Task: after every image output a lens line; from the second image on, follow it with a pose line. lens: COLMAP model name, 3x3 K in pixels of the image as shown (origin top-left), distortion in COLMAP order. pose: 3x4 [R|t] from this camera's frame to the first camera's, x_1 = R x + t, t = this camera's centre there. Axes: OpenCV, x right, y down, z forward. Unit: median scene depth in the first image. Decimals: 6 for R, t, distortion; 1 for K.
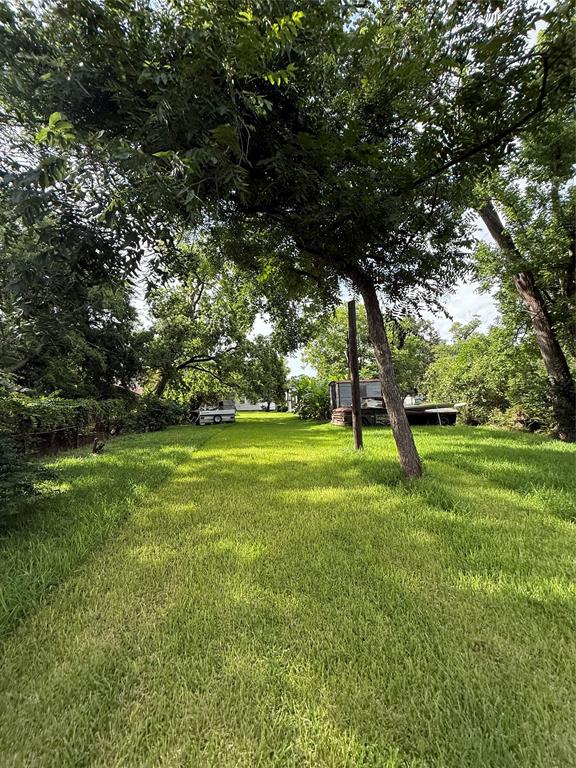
lens RADIAL K [[306.4, 0, 287.4], [0, 306.4, 382.5], [0, 0, 1]] dist [0.001613, -0.000269]
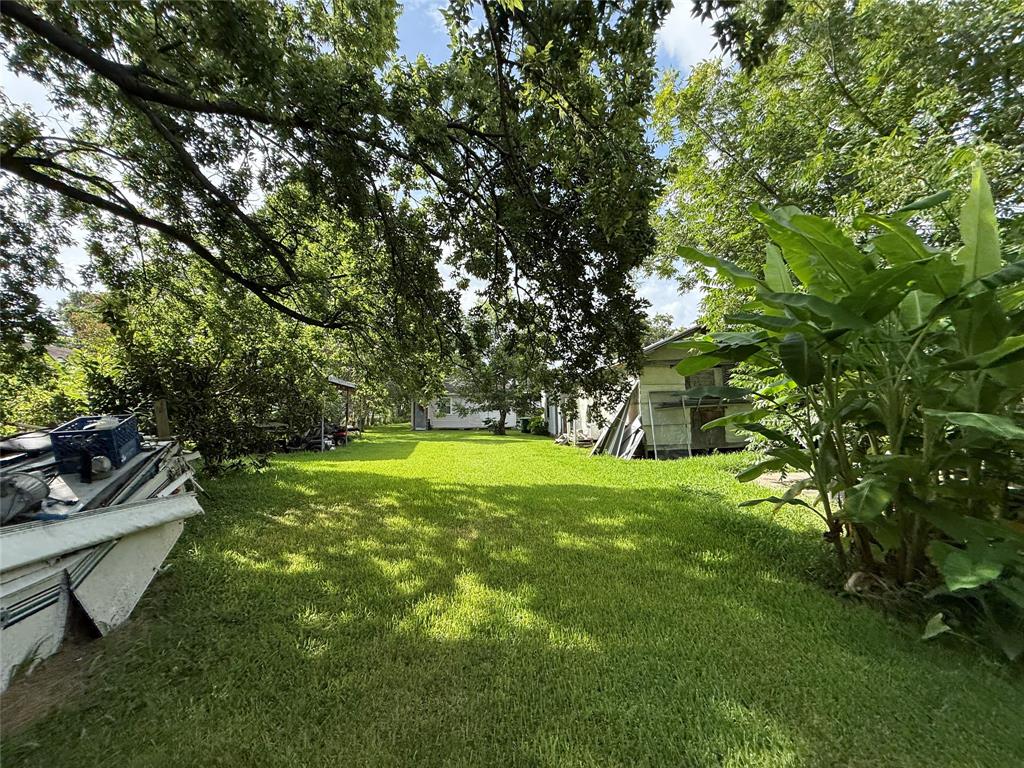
lens RADIAL K [[408.5, 0, 510.1], [0, 408.5, 384.1], [0, 0, 1]] dist [0.001613, -0.000269]
pose [[0.999403, 0.006389, -0.033949, -0.062805], [-0.006431, 0.999979, -0.001136, 0.056086], [0.033941, 0.001354, 0.999423, 0.867268]]
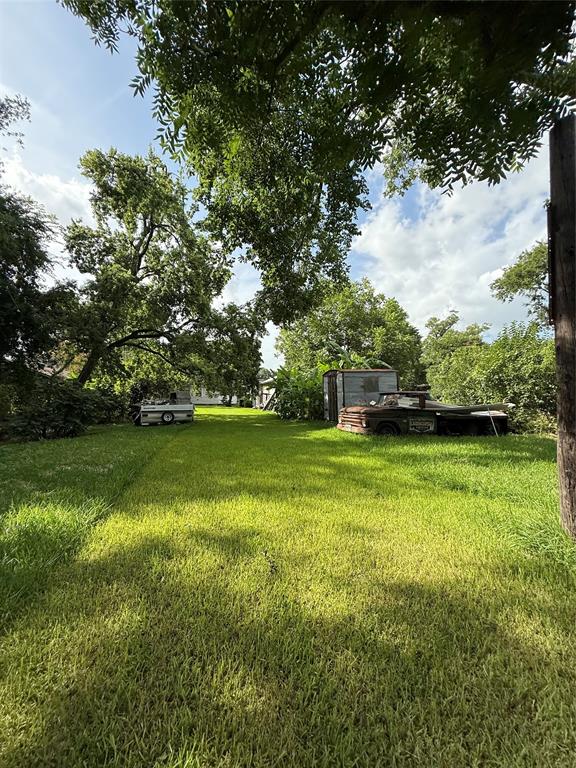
lens RADIAL K [[306.4, 0, 288.0], [0, 306.4, 383.2], [0, 0, 1]] dist [0.001613, -0.000269]
pose [[0.989047, 0.033698, 0.143705, -0.049167], [-0.036674, 0.999163, 0.018107, 0.015319], [-0.142974, -0.023179, 0.989455, 0.224091]]
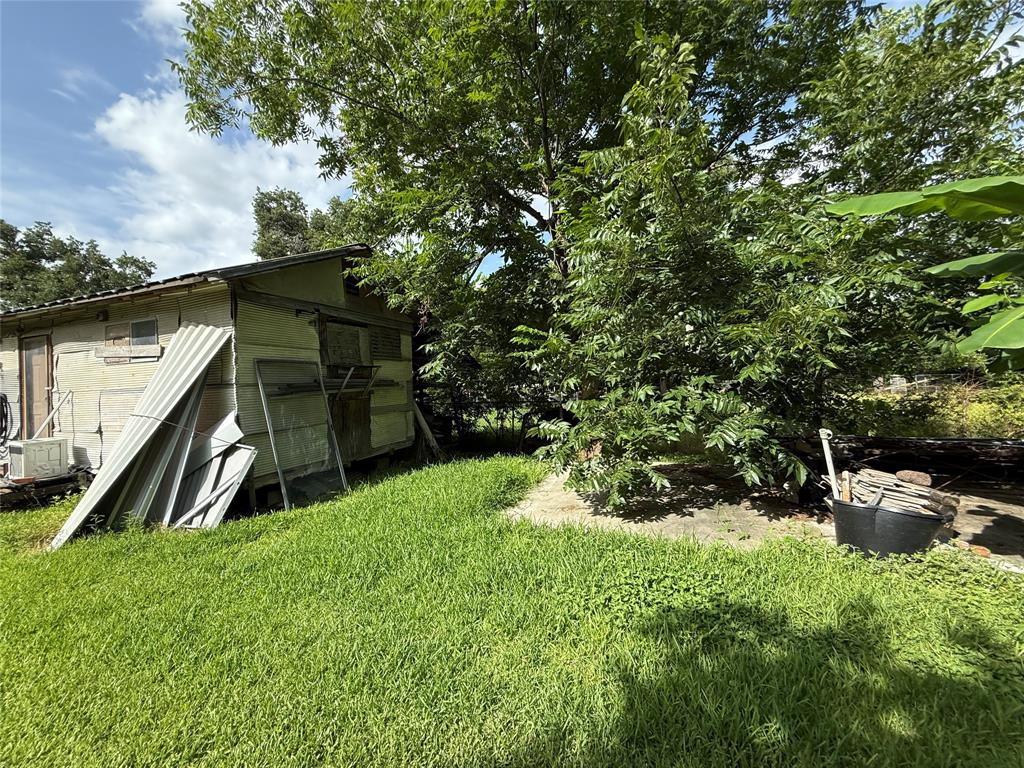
lens RADIAL K [[408.5, 0, 511.8], [0, 408.5, 375.0], [0, 0, 1]] dist [0.001613, -0.000269]
pose [[0.446470, 0.036871, 0.894039, -0.049176], [-0.049928, 0.998621, -0.016250, 0.069338], [-0.893405, -0.037382, 0.447695, 1.144913]]
